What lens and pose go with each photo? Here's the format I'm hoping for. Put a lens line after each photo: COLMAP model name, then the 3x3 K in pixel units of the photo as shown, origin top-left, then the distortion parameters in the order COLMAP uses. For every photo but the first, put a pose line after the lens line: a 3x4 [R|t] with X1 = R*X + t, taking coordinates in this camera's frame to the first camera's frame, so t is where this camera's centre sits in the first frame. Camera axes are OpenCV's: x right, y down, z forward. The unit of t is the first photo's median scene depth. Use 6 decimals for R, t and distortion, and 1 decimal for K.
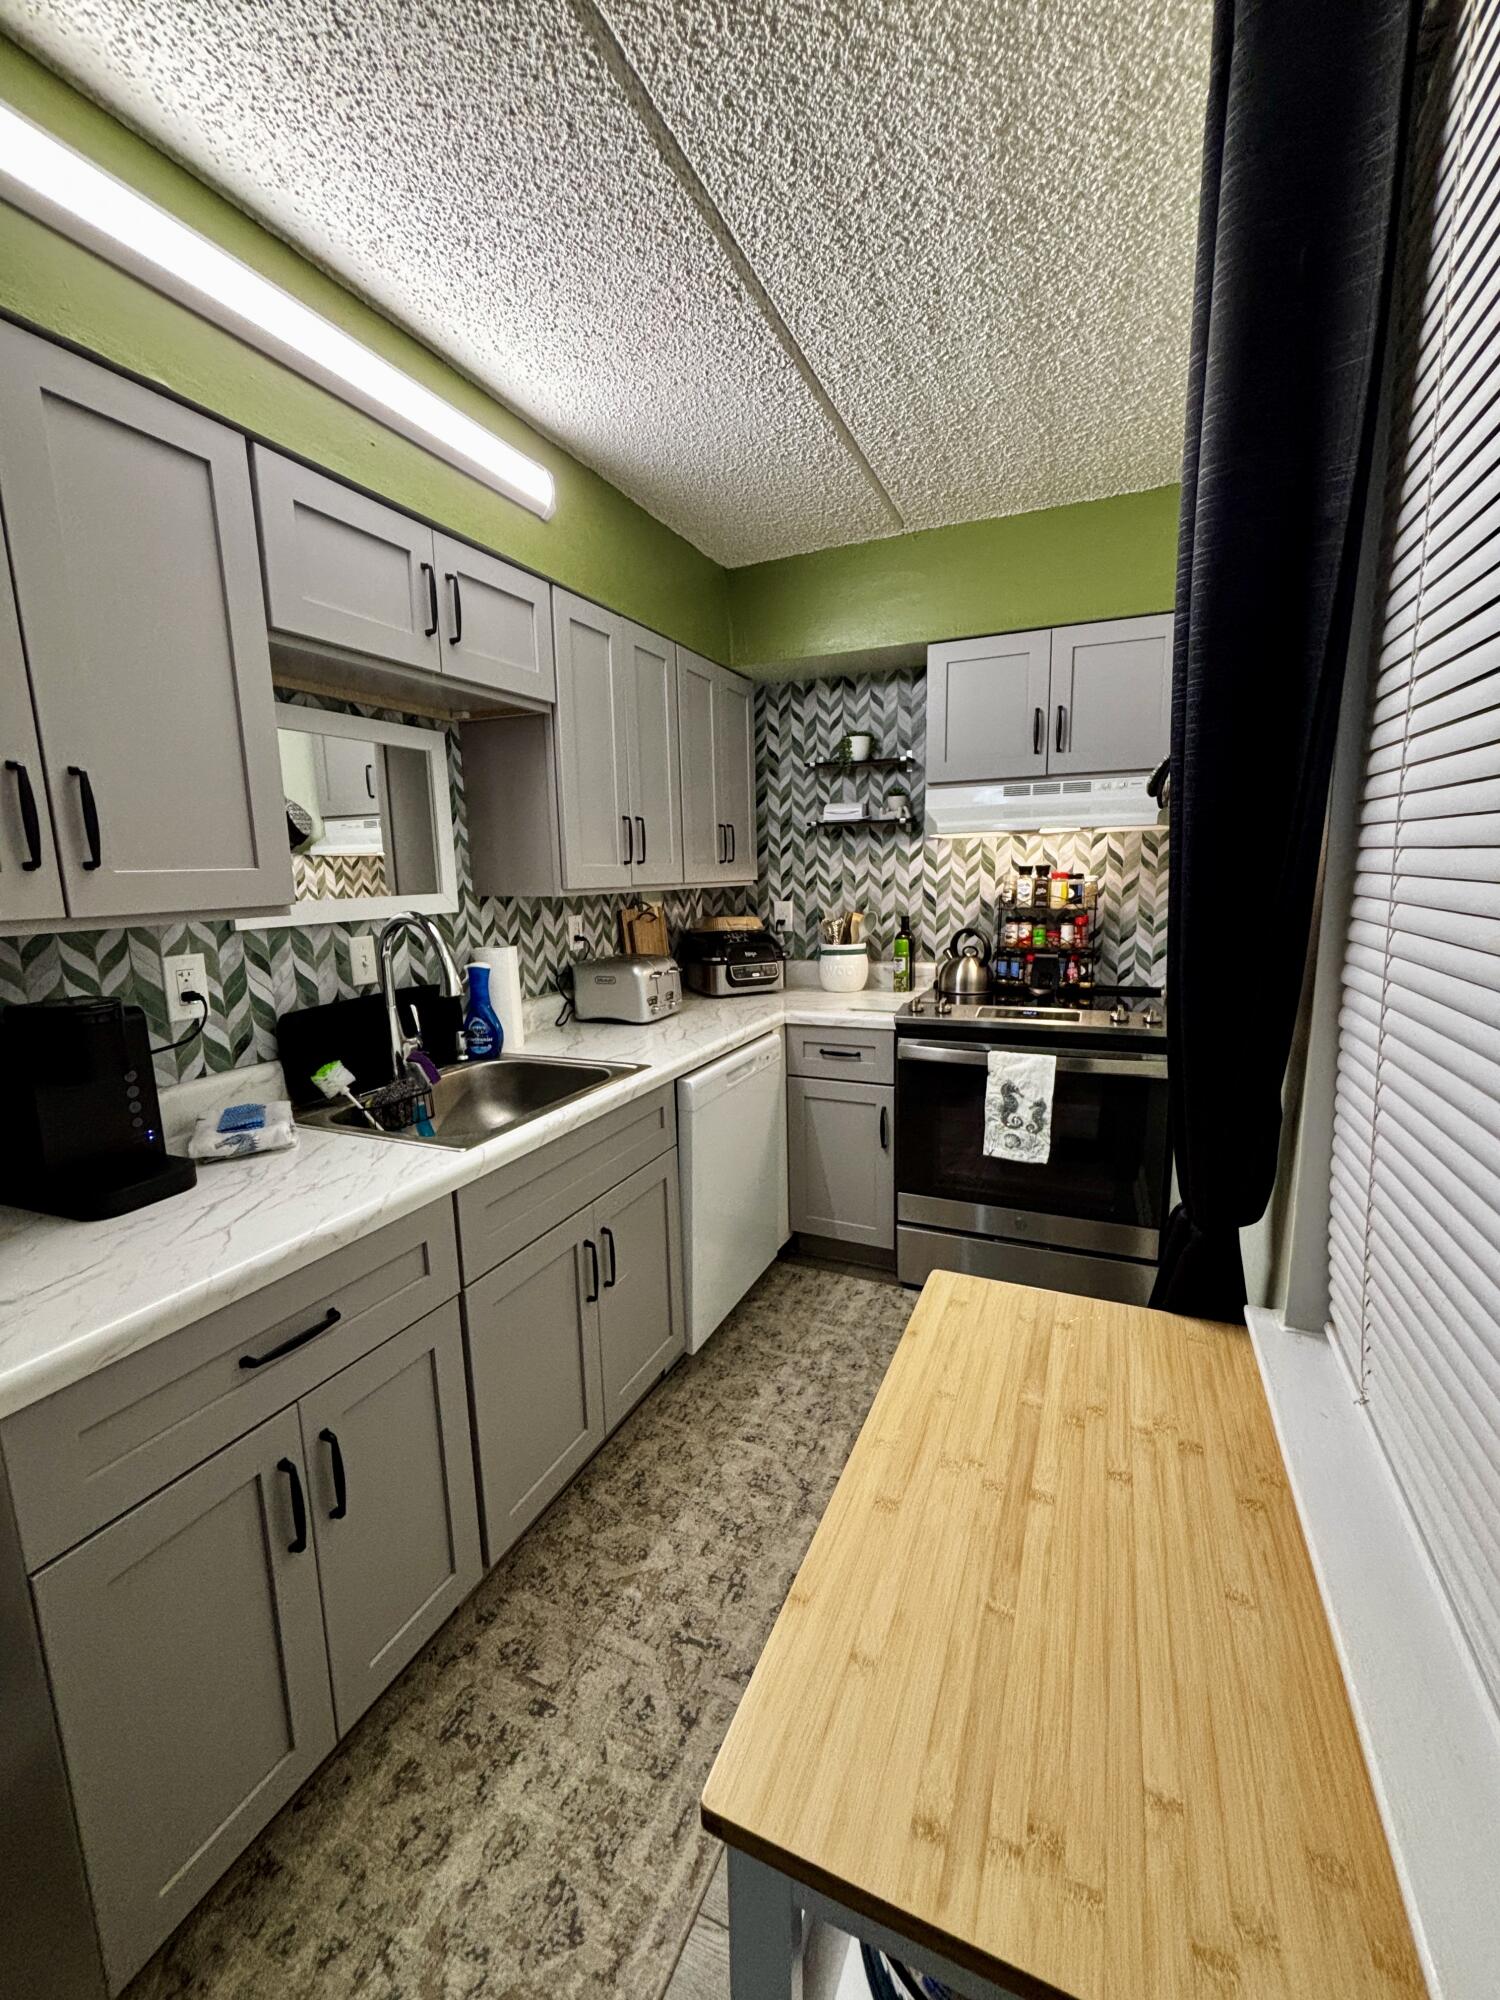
lens RADIAL K [[793.7, 0, 749.7], [0, 793.7, 988.3], [0, 0, 1]] dist [-0.000671, -0.000667]
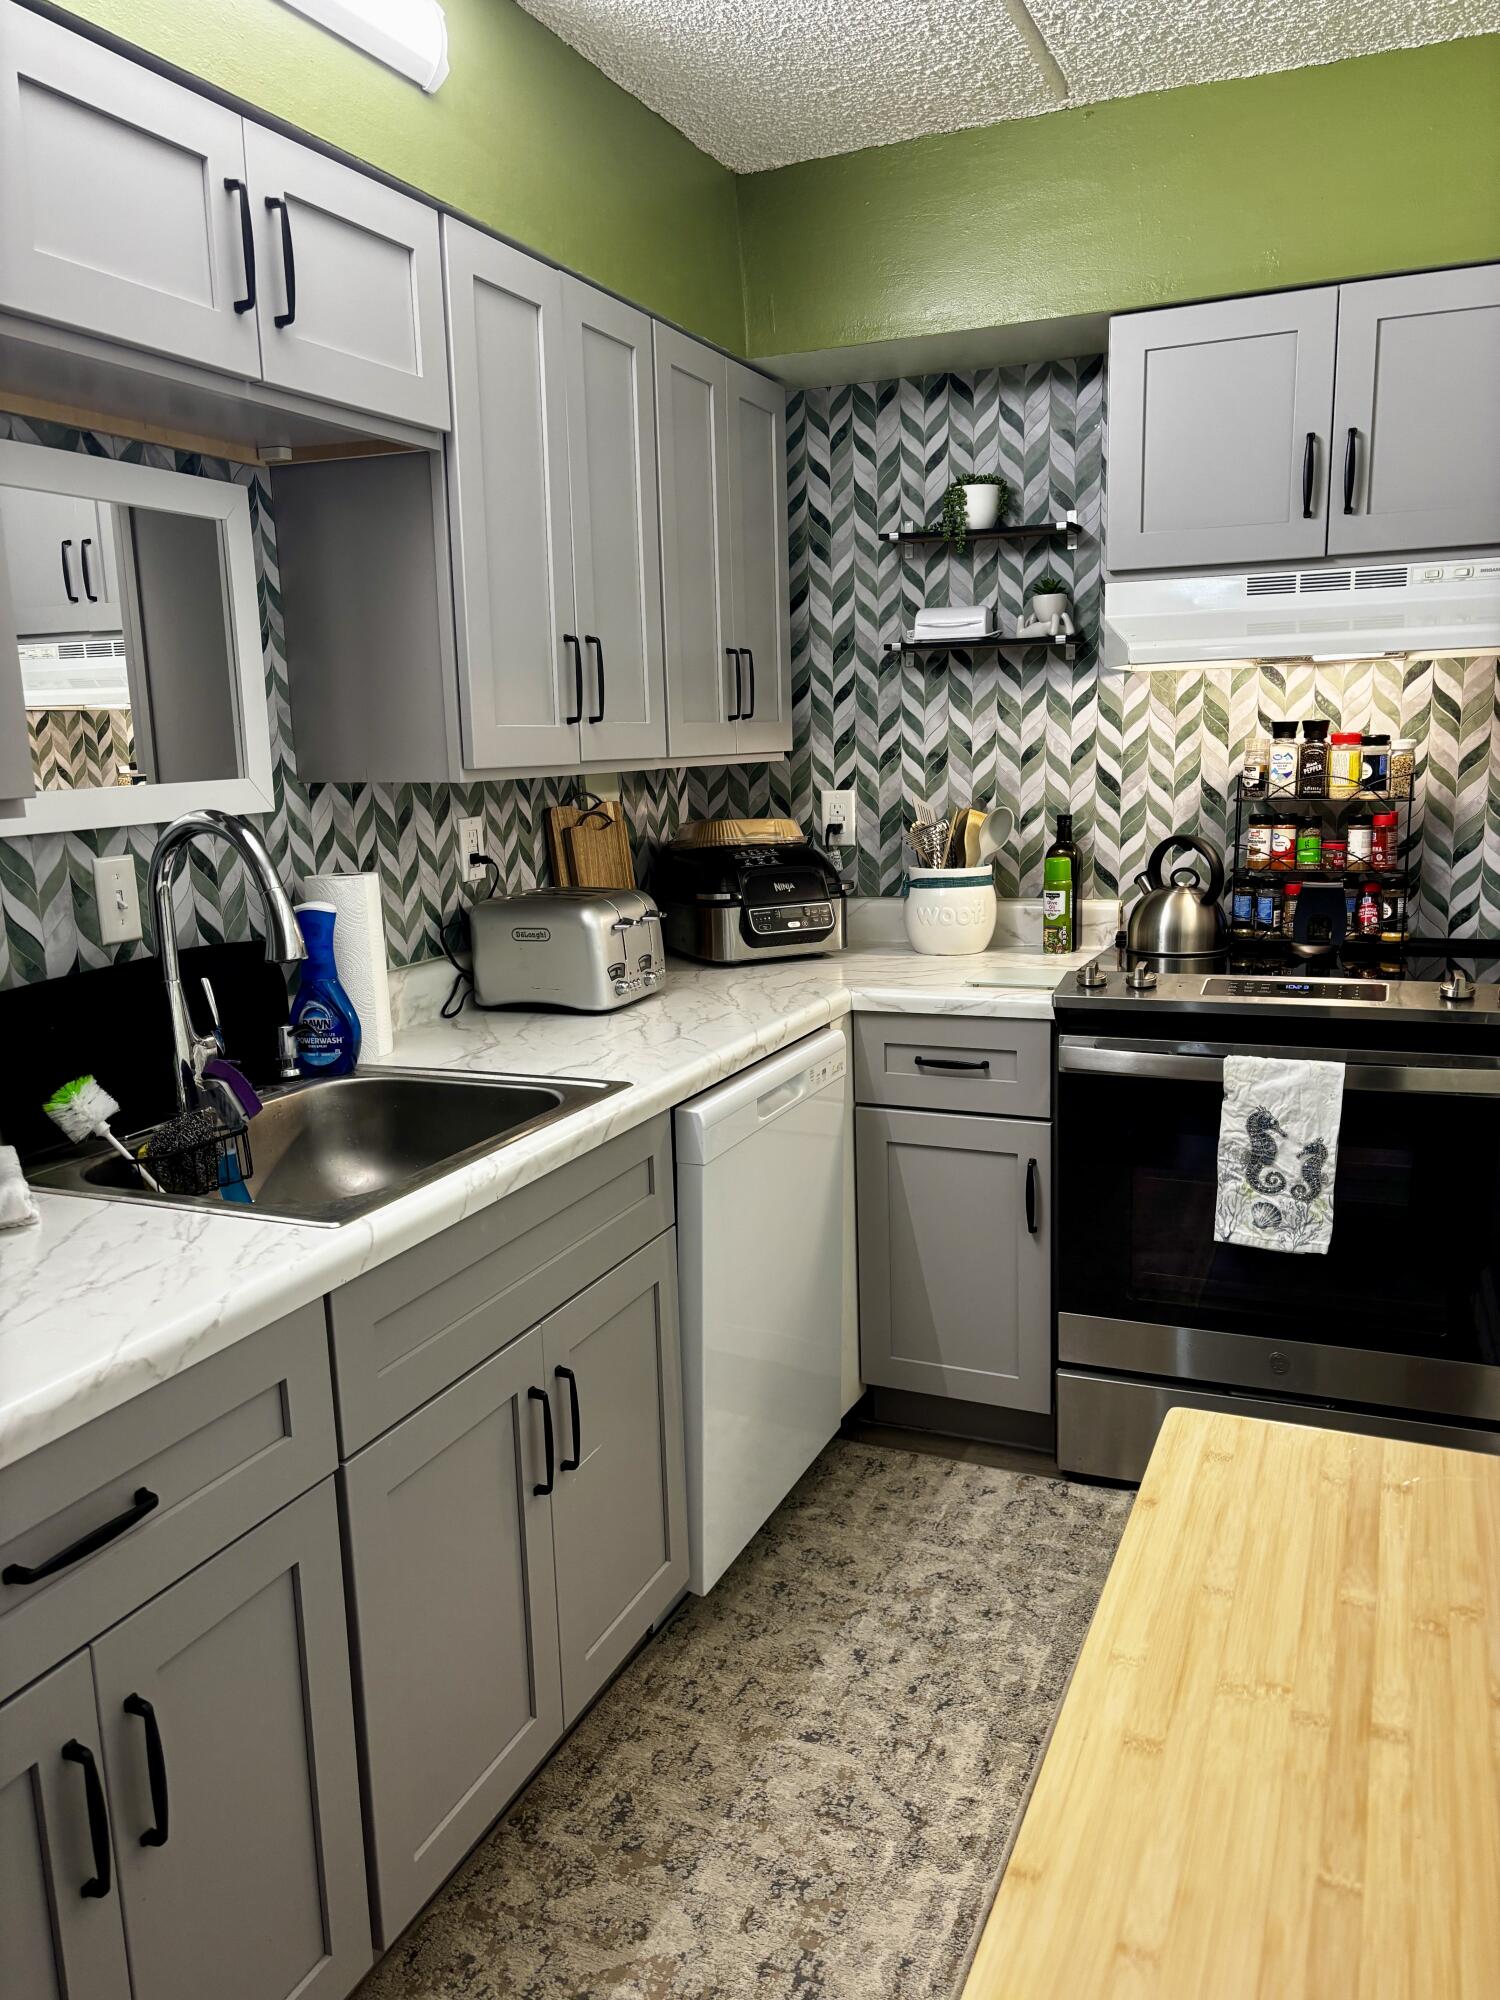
lens RADIAL K [[1500.1, 0, 750.0], [0, 1500.1, 1000.0], [0, 0, 1]] dist [-0.016413, 0.053544]
pose [[0.999914, -0.008275, 0.010159, -0.042144], [0.007985, 0.999570, 0.028221, 0.007790], [-0.010388, -0.028138, 0.999550, -0.048085]]
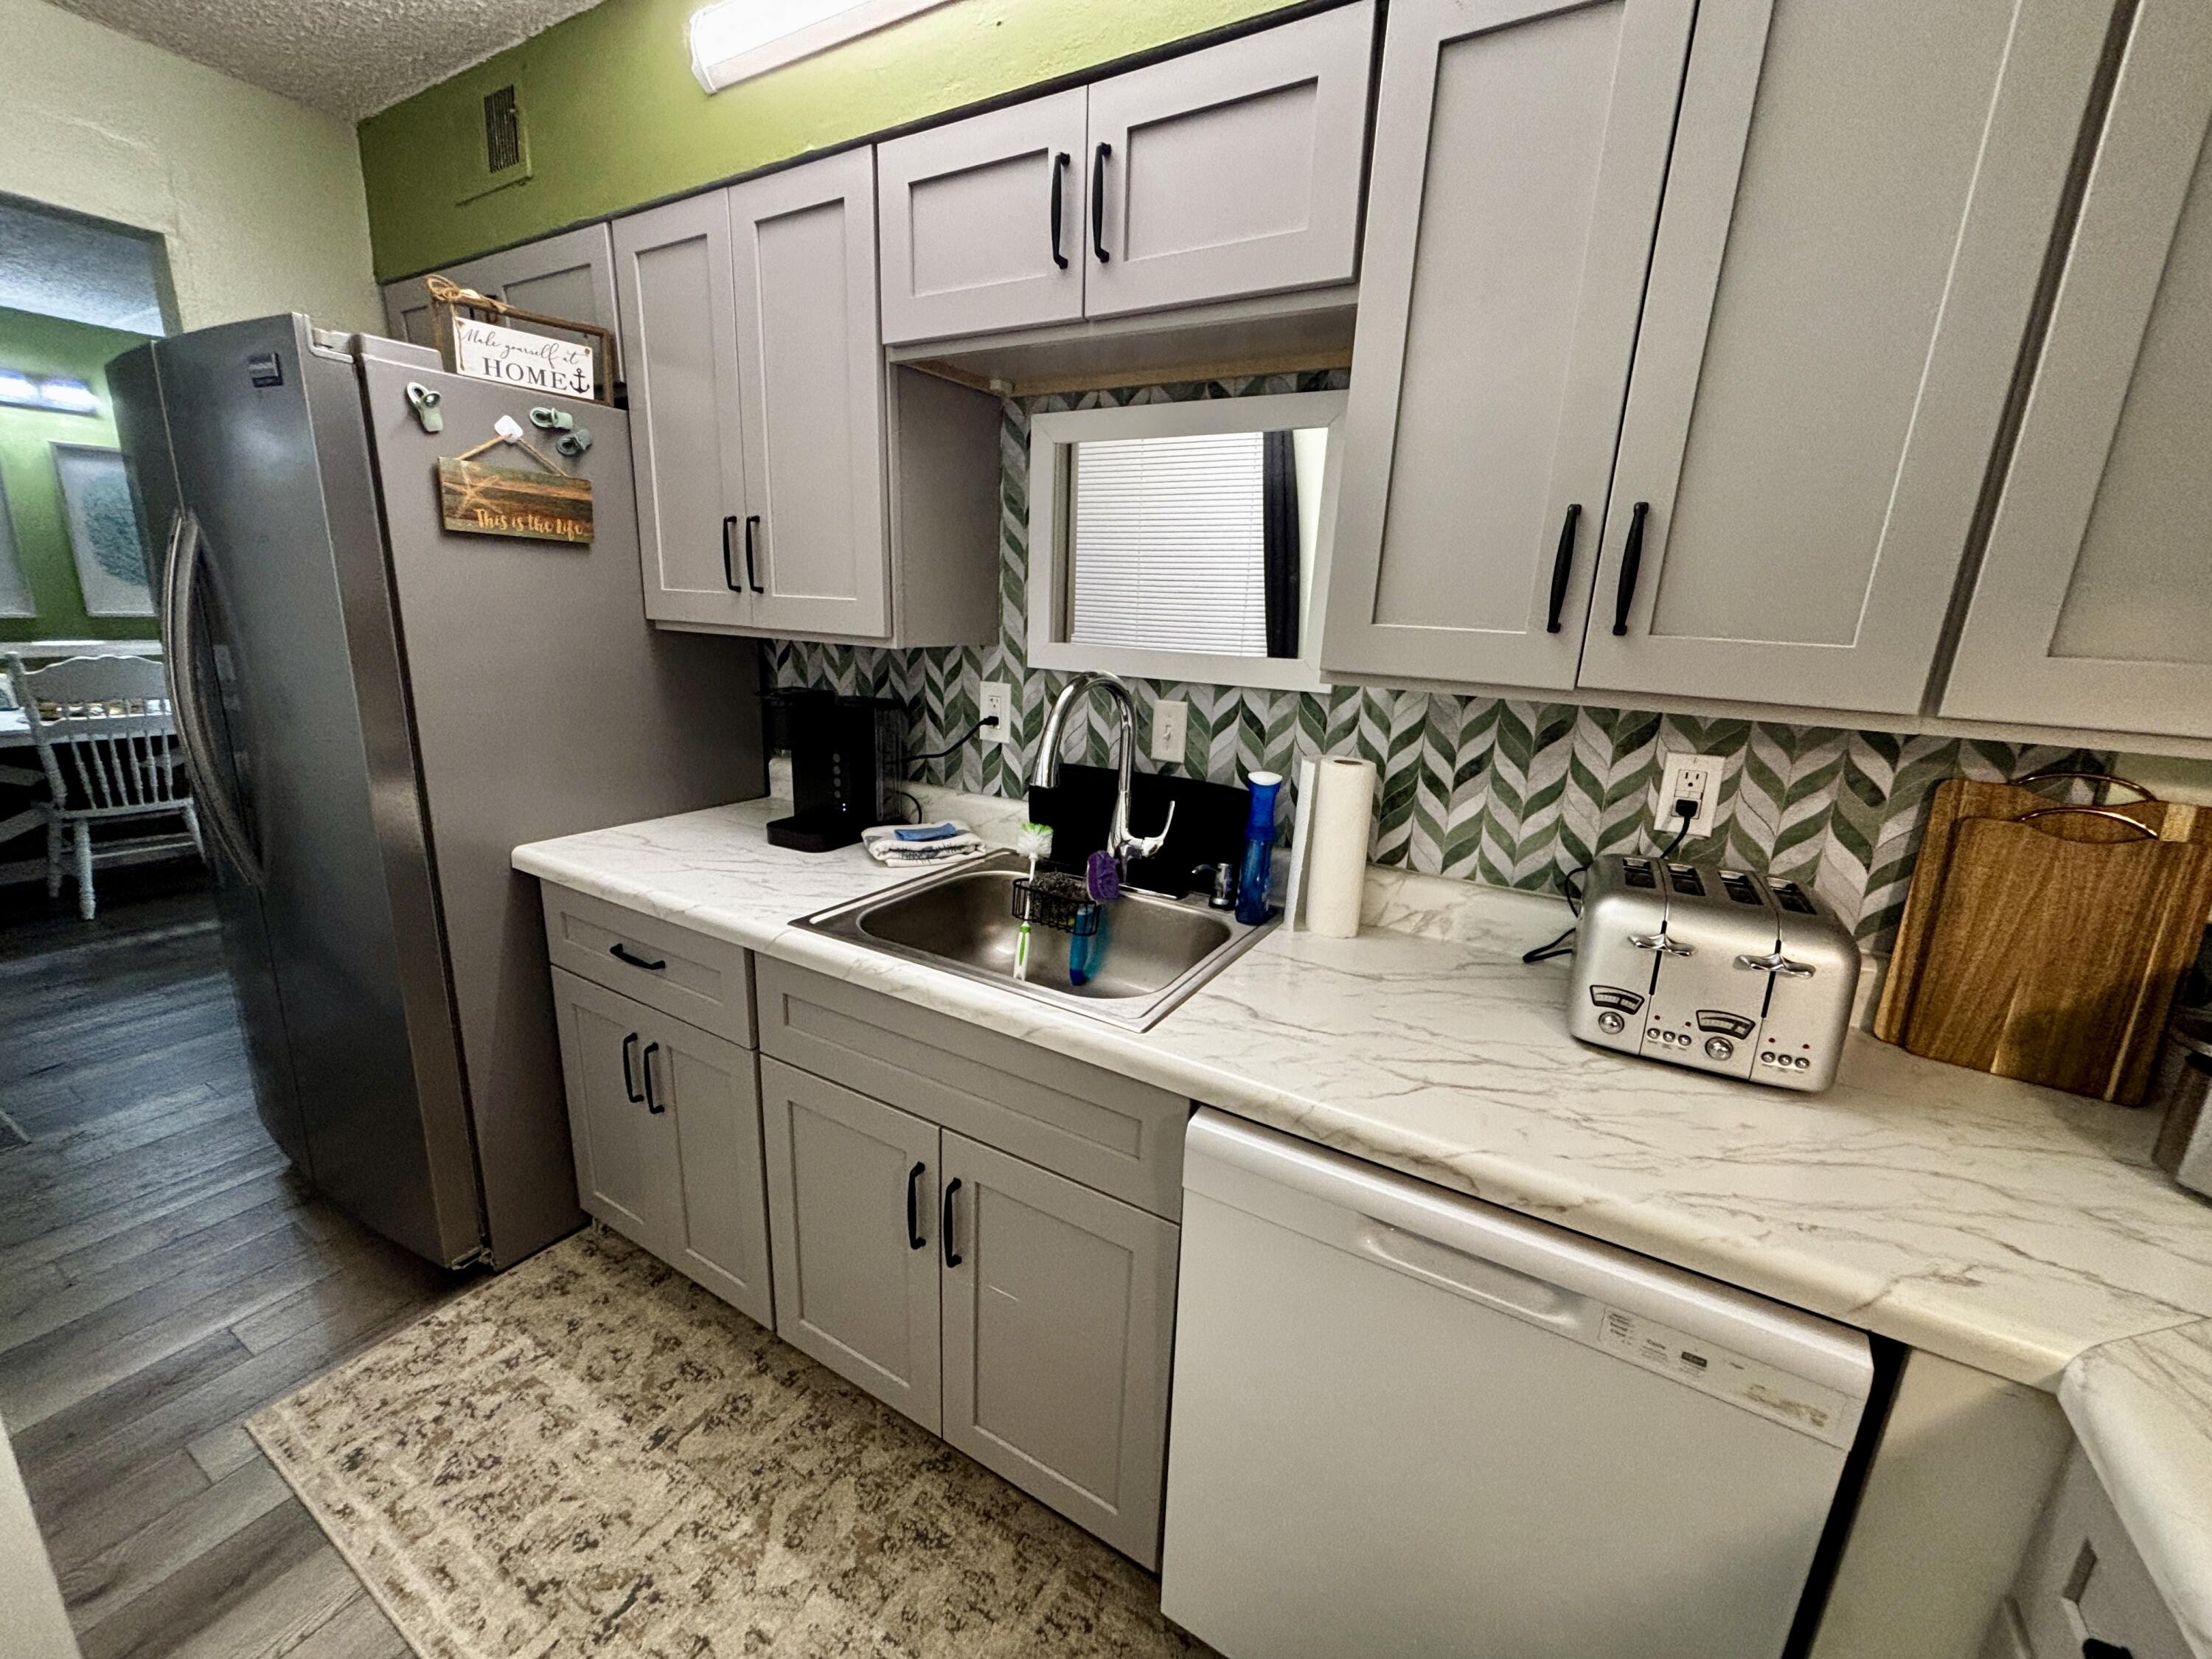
lens RADIAL K [[877.8, 0, 1106.0], [0, 877.8, 829.5], [0, 0, 1]] dist [-0.000671, -0.000667]
pose [[-0.111577, 0.261654, -0.958691, 0.301391], [-0.188052, 0.941725, 0.278910, -0.137906], [0.975801, 0.211403, -0.055871, 0.800660]]
